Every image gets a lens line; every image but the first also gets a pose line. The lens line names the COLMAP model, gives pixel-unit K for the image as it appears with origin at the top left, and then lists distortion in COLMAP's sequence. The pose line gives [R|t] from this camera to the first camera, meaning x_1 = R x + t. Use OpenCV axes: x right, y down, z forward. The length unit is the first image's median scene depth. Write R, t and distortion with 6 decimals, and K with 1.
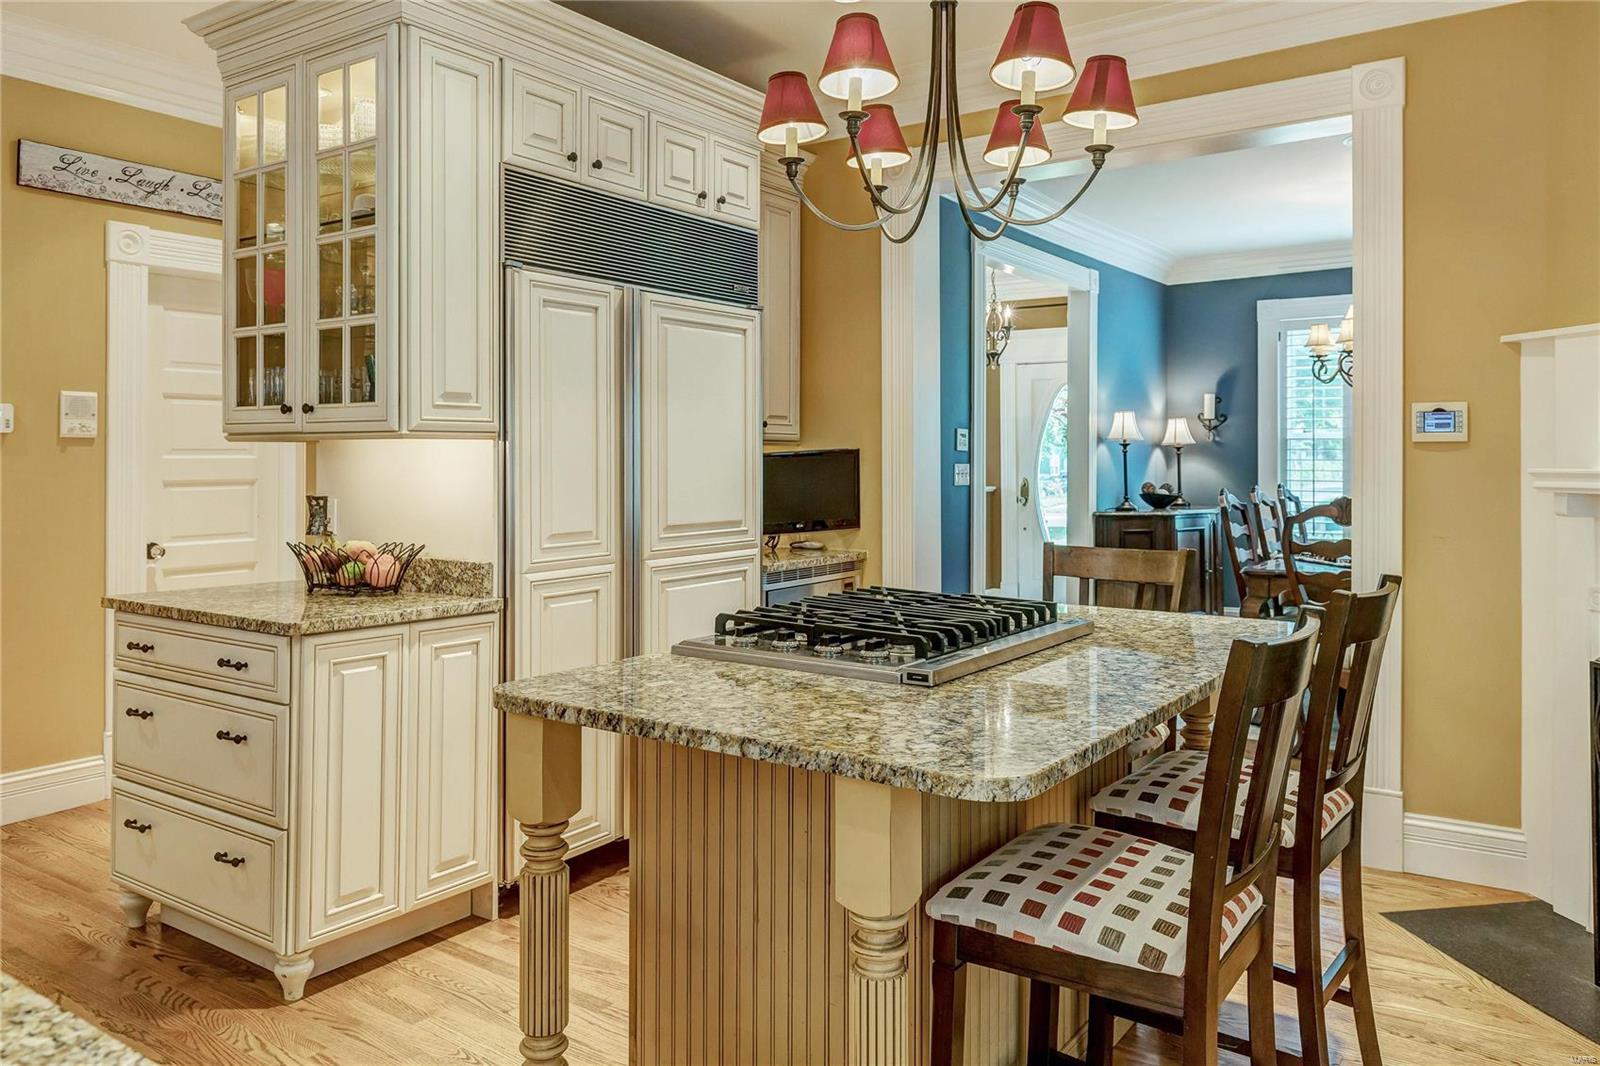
lens RADIAL K [[1147.7, 0, 803.0], [0, 1147.7, 453.3], [0, 0, 1]] dist [-0.000615, 0.002124]
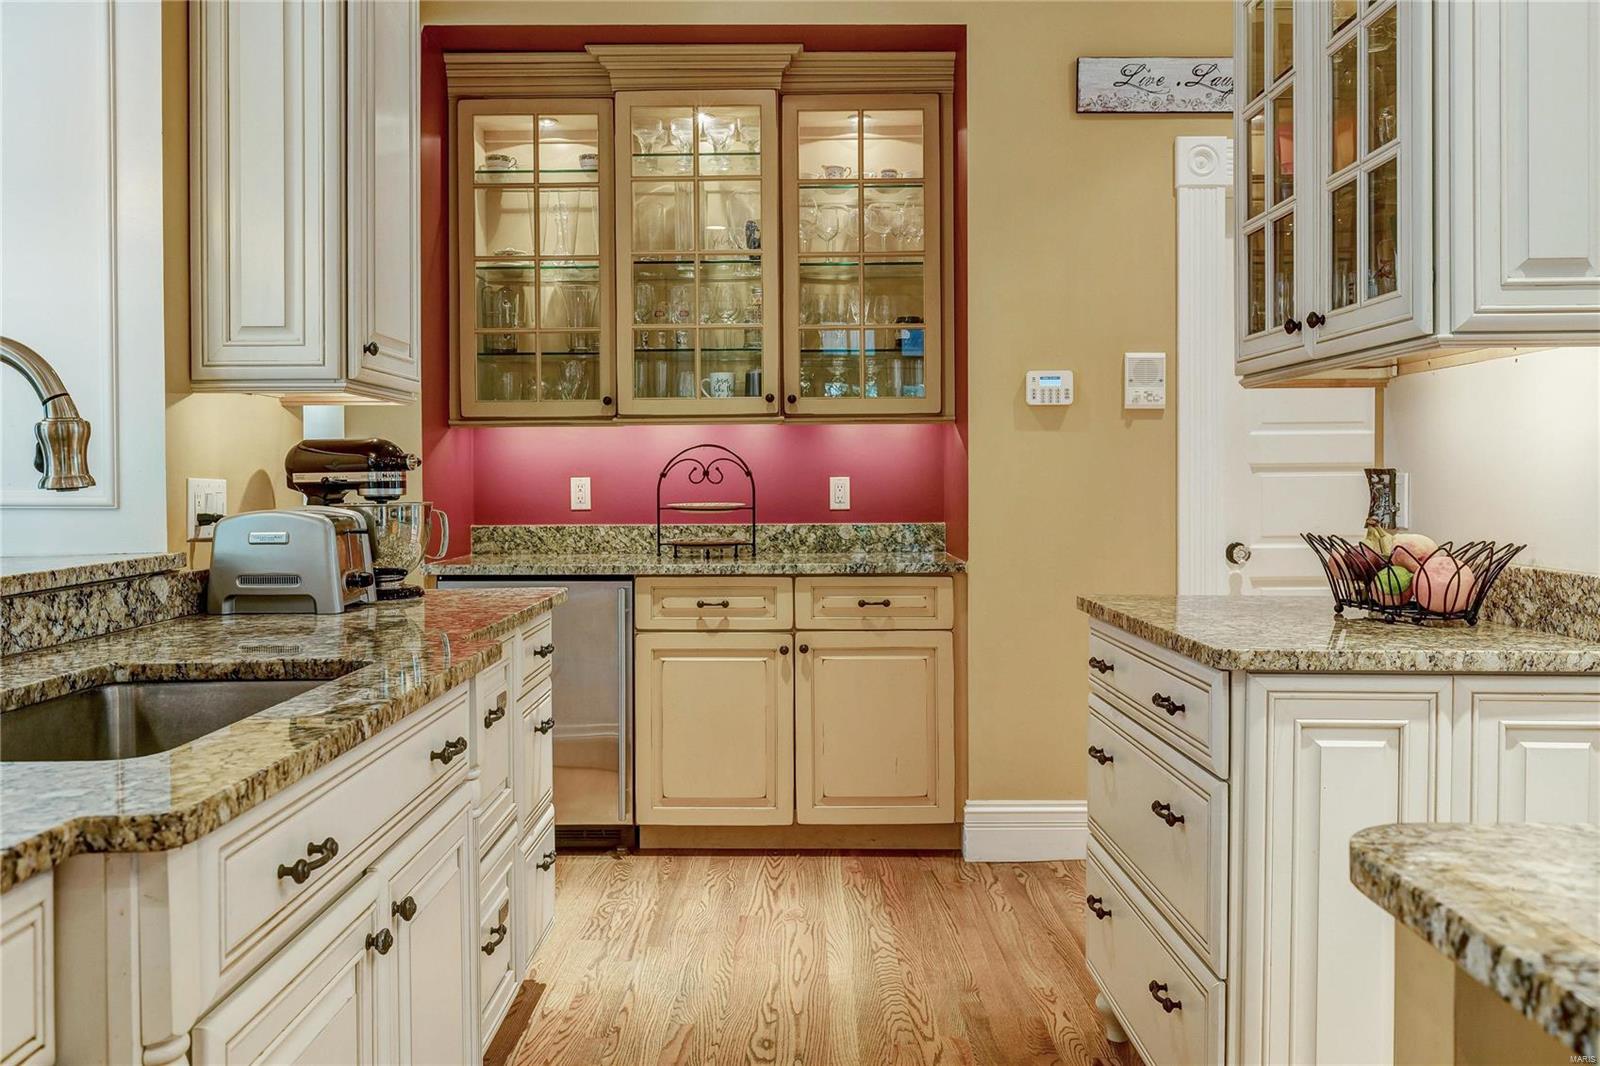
lens RADIAL K [[1321.6, 0, 796.2], [0, 1321.6, 492.0], [0, 0, 1]] dist [0.004069, 0.001735]
pose [[0.567222, 0.002989, -0.823559, 0.007169], [0.008771, 0.999915, 0.009670, 0.044708], [0.823518, -0.012708, 0.567148, 0.334631]]
